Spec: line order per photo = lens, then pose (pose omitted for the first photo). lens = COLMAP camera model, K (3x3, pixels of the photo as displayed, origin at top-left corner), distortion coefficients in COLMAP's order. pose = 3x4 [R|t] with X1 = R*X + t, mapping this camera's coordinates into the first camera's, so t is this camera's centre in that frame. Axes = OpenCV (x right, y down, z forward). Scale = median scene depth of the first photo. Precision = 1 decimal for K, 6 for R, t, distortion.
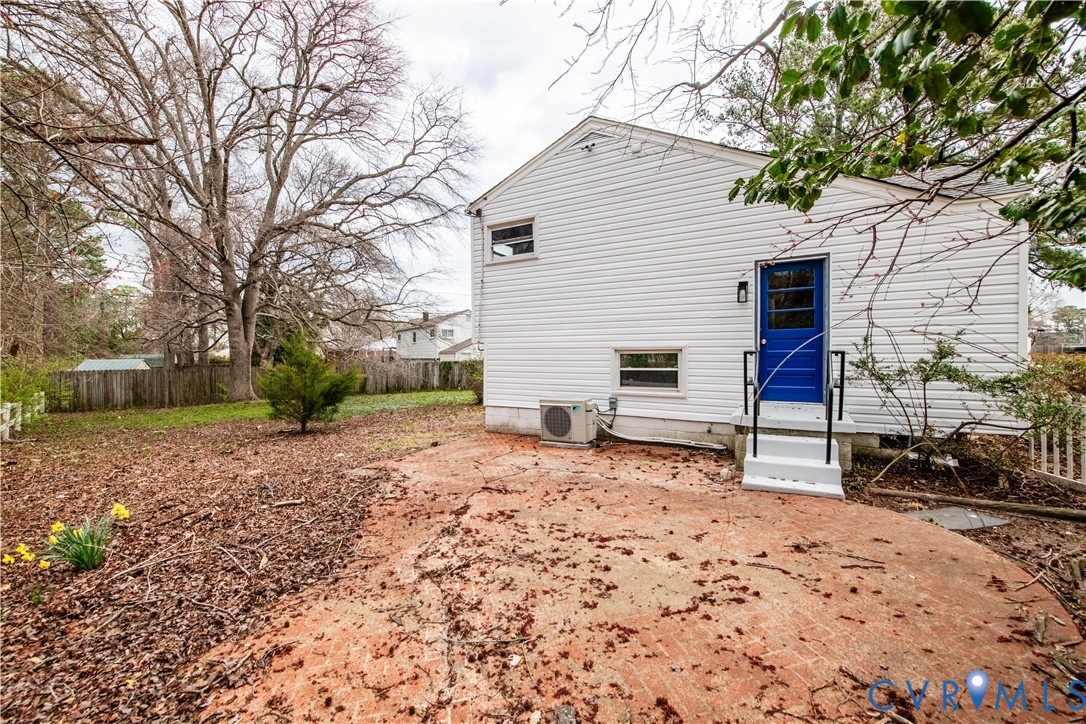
lens RADIAL K [[427.8, 0, 542.5], [0, 427.8, 360.5], [0, 0, 1]] dist [0.001638, -0.003878]
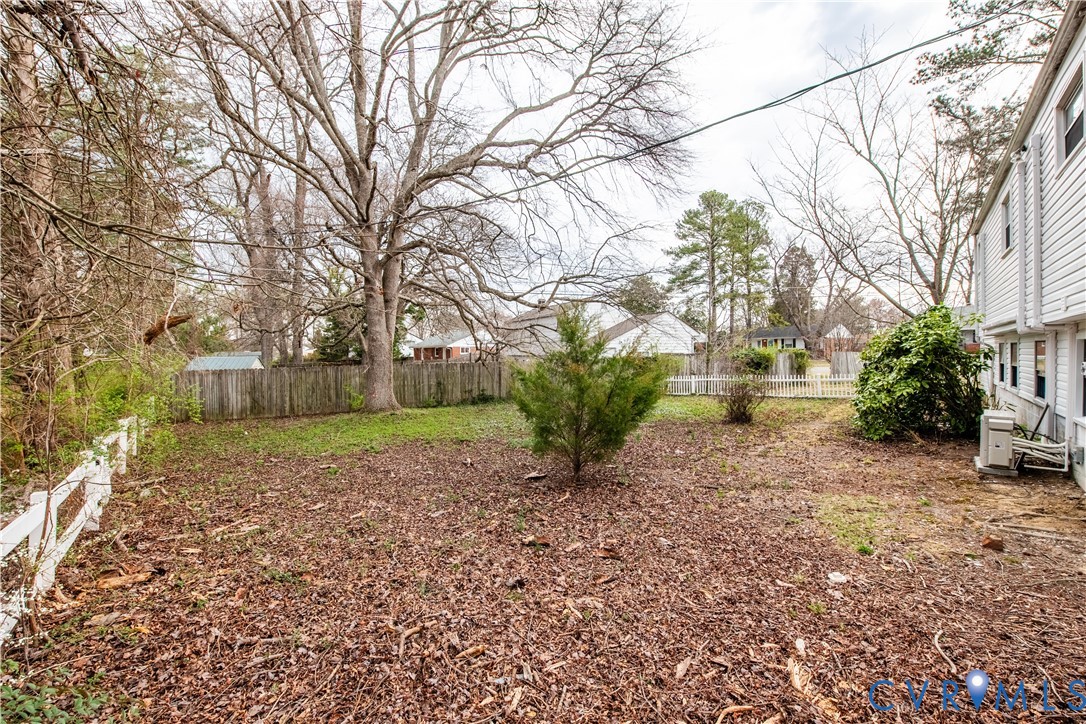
lens RADIAL K [[460.4, 0, 543.0], [0, 460.4, 362.0], [0, 0, 1]] dist [0.006515, -0.006343]
pose [[0.990609, -0.002409, -0.136704, -0.297840], [0.003472, 0.999966, 0.007534, 0.003553], [0.136681, -0.007938, 0.990583, 0.222165]]
